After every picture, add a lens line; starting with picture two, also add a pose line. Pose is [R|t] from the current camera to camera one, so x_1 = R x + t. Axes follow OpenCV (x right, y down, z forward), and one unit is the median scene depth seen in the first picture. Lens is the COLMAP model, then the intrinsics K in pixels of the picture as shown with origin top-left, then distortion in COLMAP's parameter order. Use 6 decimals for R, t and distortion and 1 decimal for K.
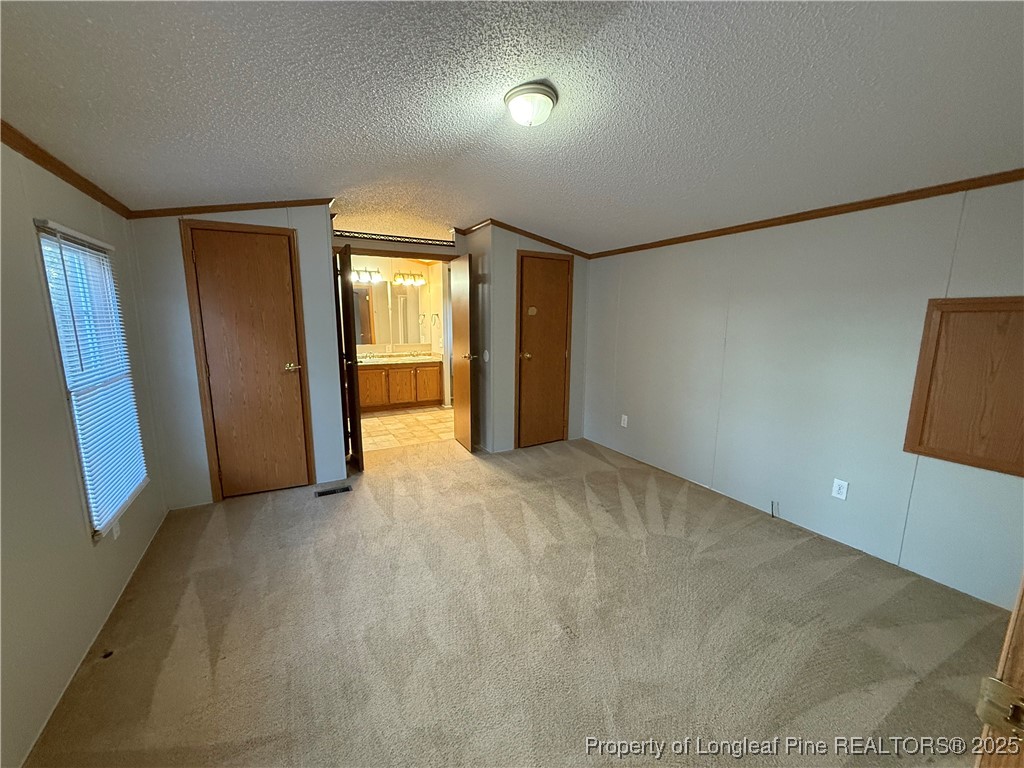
lens RADIAL K [[407.2, 0, 509.4], [0, 407.2, 385.8], [0, 0, 1]] dist [-0.000579, 0.000025]
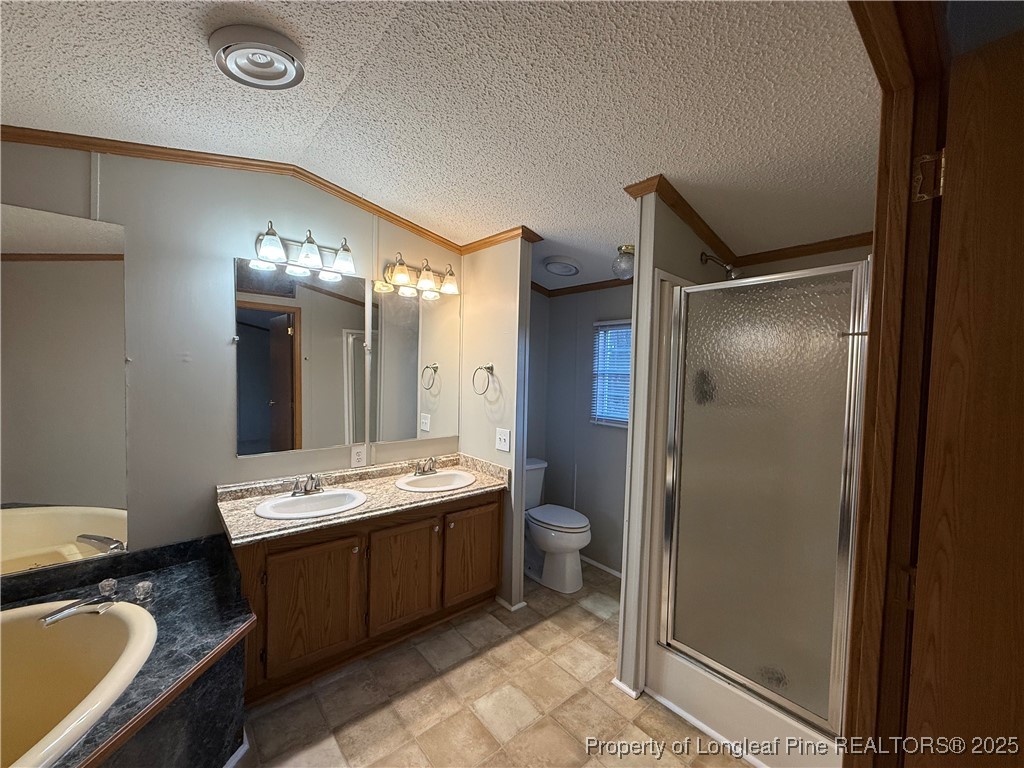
lens RADIAL K [[407.2, 0, 509.4], [0, 407.2, 385.8], [0, 0, 1]] dist [-0.000579, 0.000025]
pose [[0.979809, 0.012197, 0.199562, -0.237923], [0.013808, 0.991626, -0.128403, -0.105421], [-0.199457, 0.128565, 0.971436, 0.607213]]
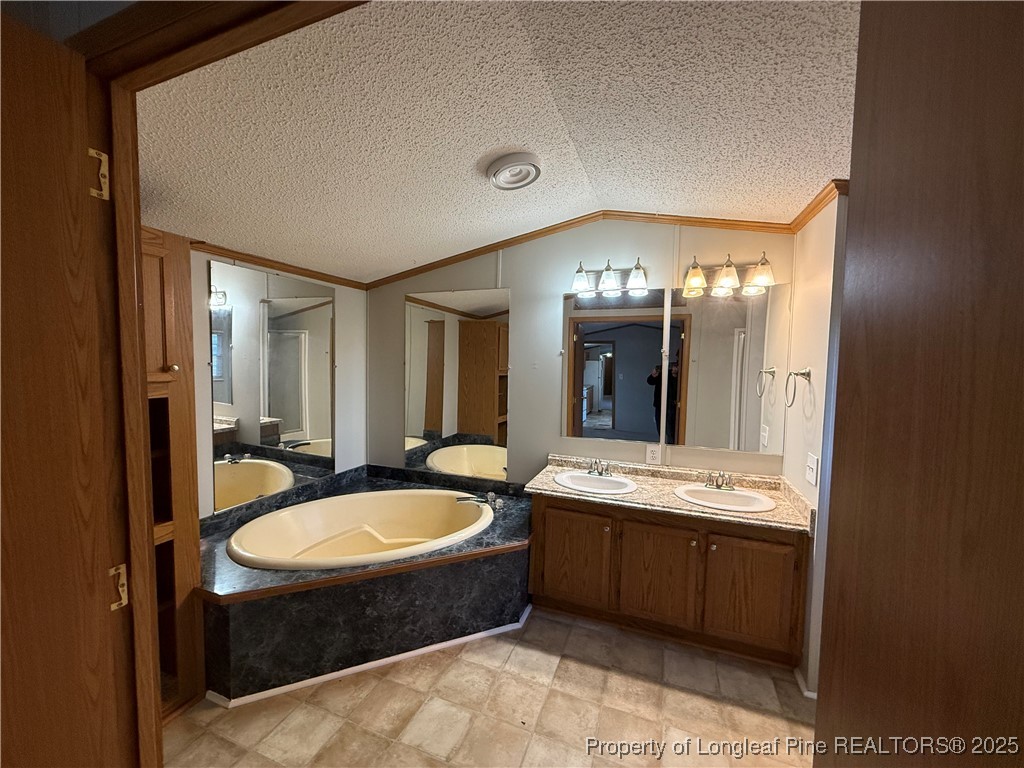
lens RADIAL K [[407.2, 0, 509.4], [0, 407.2, 385.8], [0, 0, 1]] dist [-0.000579, 0.000025]
pose [[0.640734, 0.053281, -0.765912, -0.083791], [-0.142886, 0.988436, -0.050772, -0.117544], [0.754350, 0.141969, 0.640938, 0.629488]]
